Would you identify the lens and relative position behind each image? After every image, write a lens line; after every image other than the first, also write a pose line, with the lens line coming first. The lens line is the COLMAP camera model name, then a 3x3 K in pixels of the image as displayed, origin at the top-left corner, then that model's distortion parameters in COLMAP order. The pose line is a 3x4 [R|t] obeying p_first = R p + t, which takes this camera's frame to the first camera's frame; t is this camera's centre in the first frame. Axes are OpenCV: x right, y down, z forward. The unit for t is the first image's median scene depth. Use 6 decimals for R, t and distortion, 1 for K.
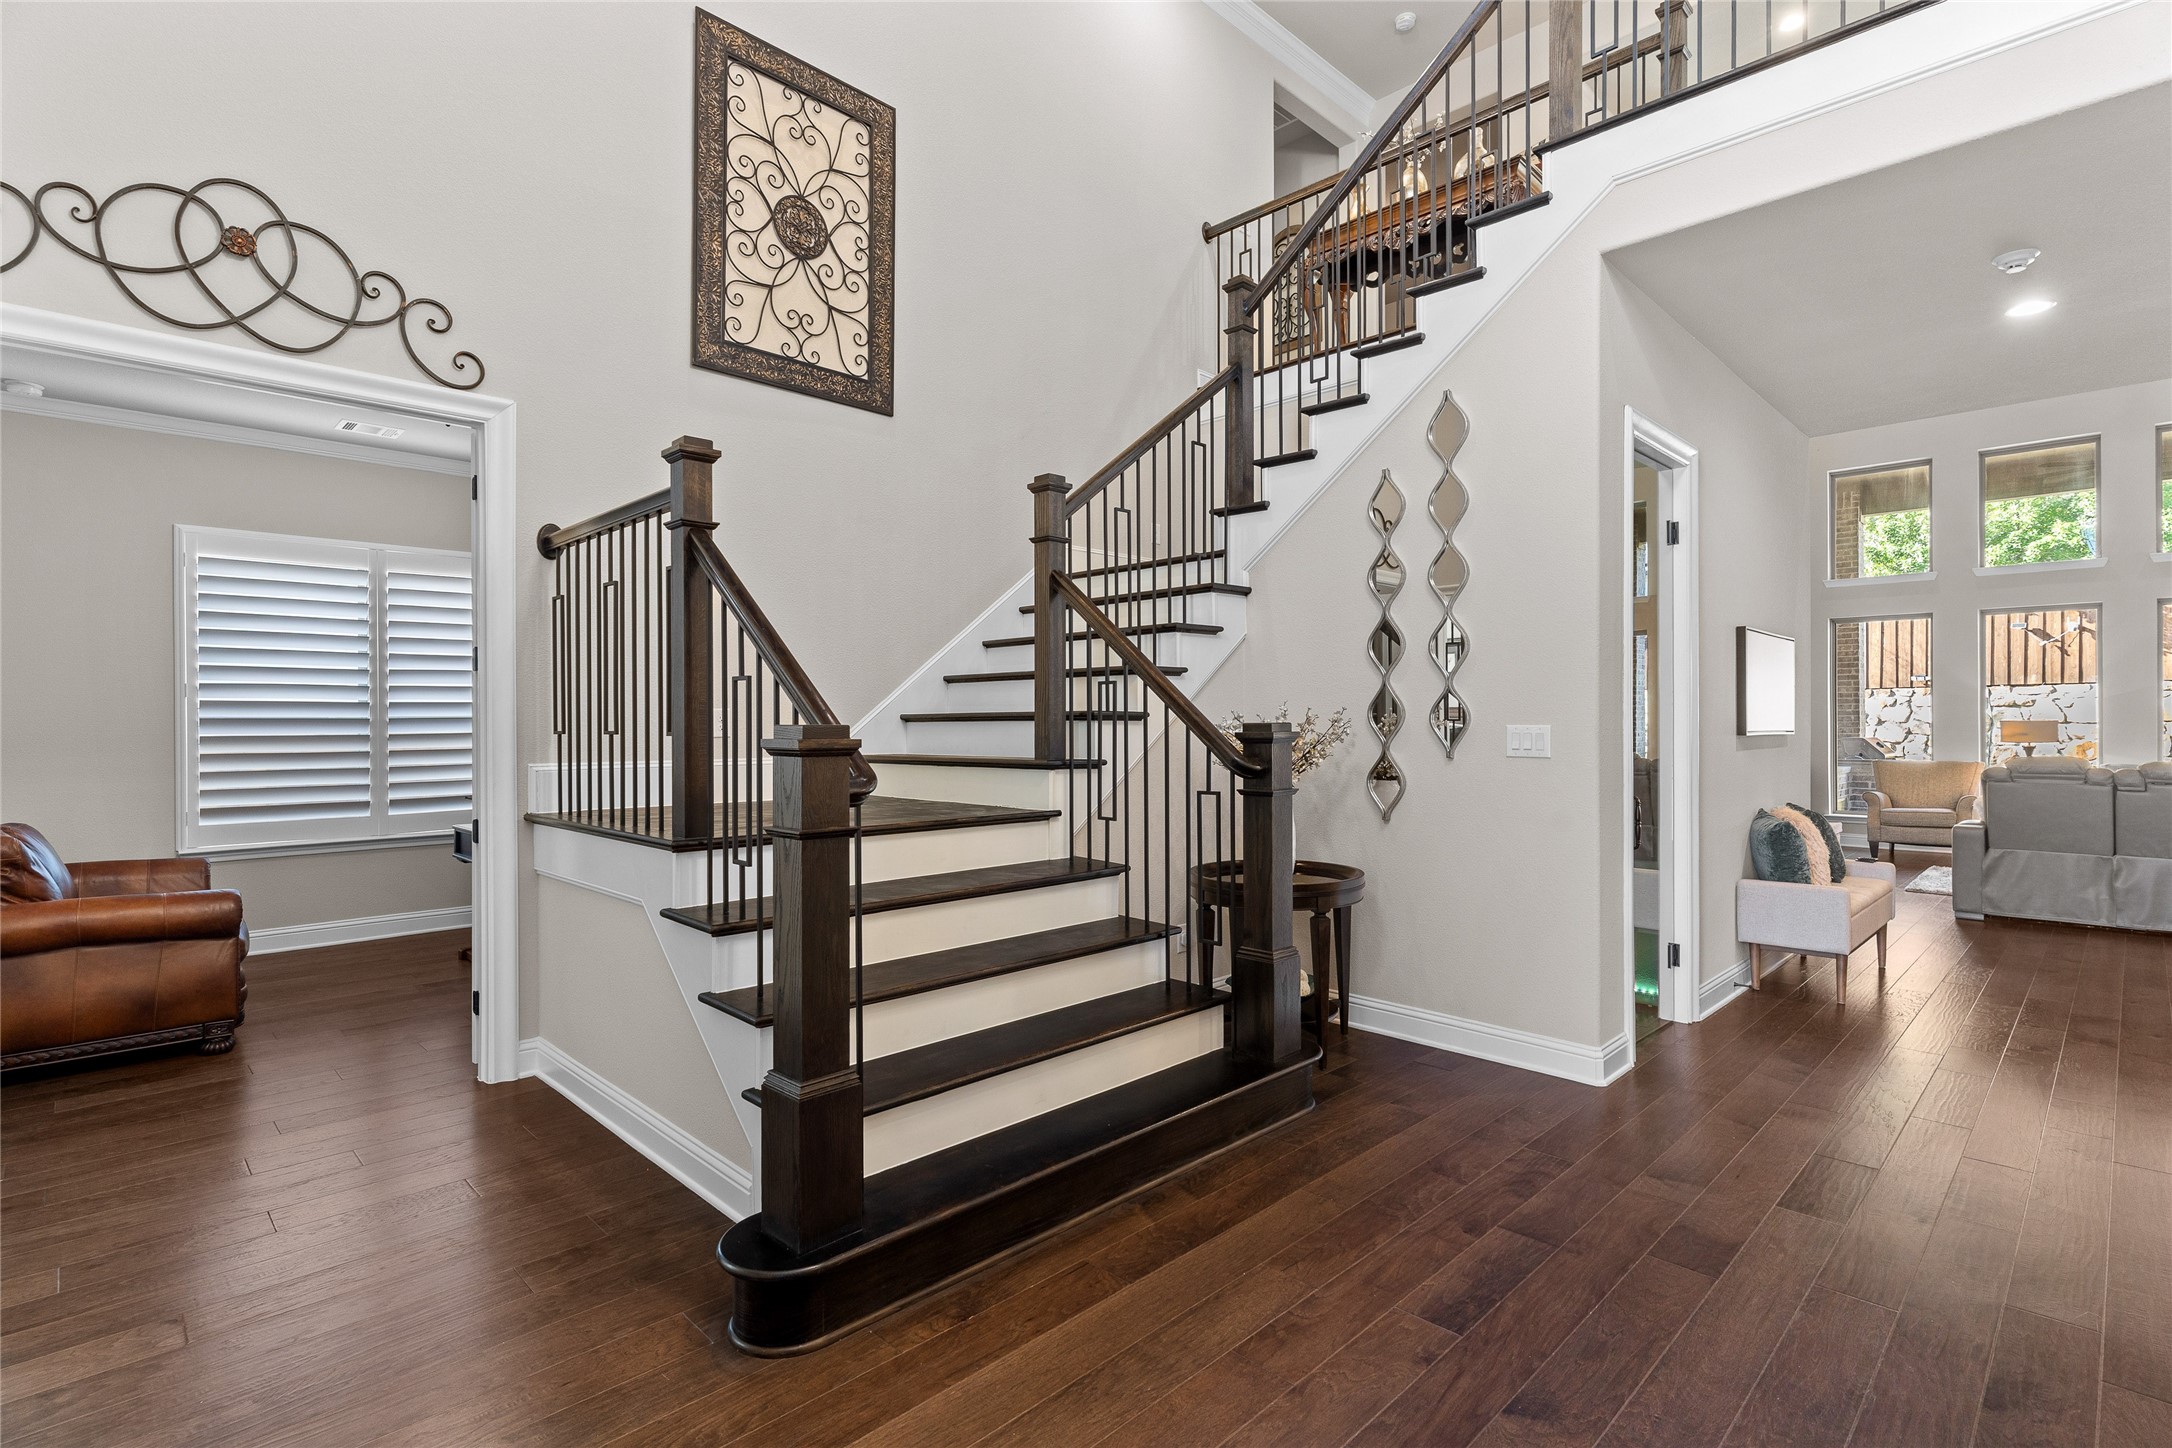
lens RADIAL K [[1024.4, 0, 1099.1], [0, 1024.4, 720.0], [0, 0, 1]] dist [0.001892, -0.001356]
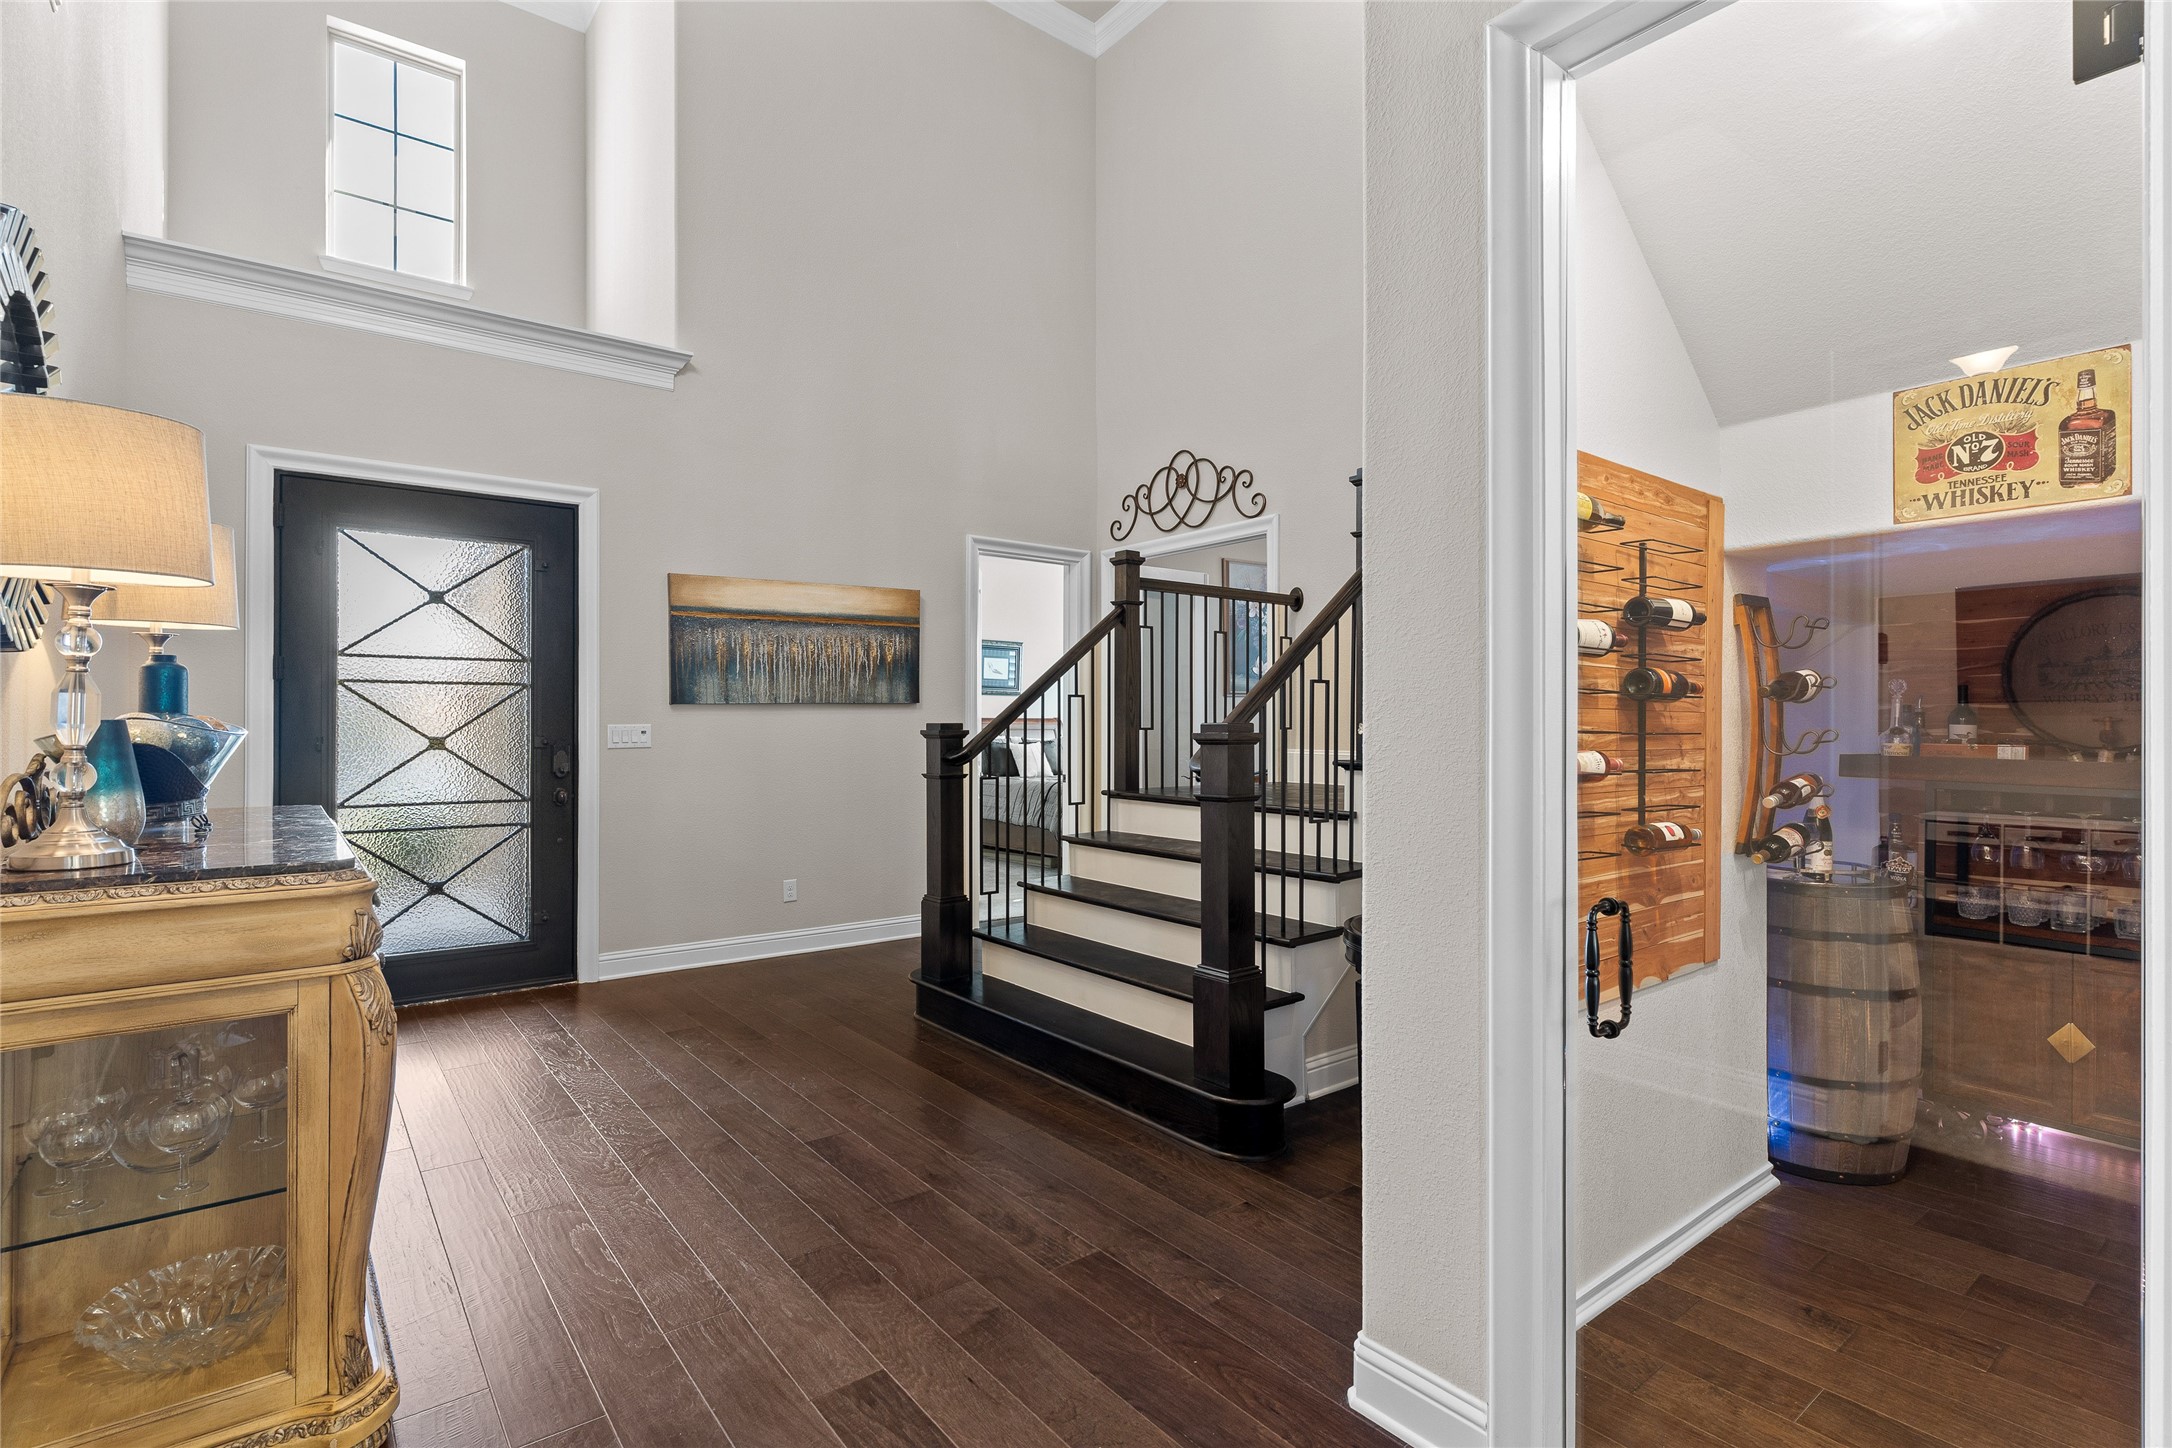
lens RADIAL K [[1024.4, 0, 1090.4], [0, 1024.4, 720.4], [0, 0, 1]] dist [0.001892, -0.001356]
pose [[-0.108711, 0.003792, -0.994066, 1.196369], [0.006471, 0.999974, 0.003107, -0.006320], [0.994052, -0.006095, -0.108733, 1.061217]]
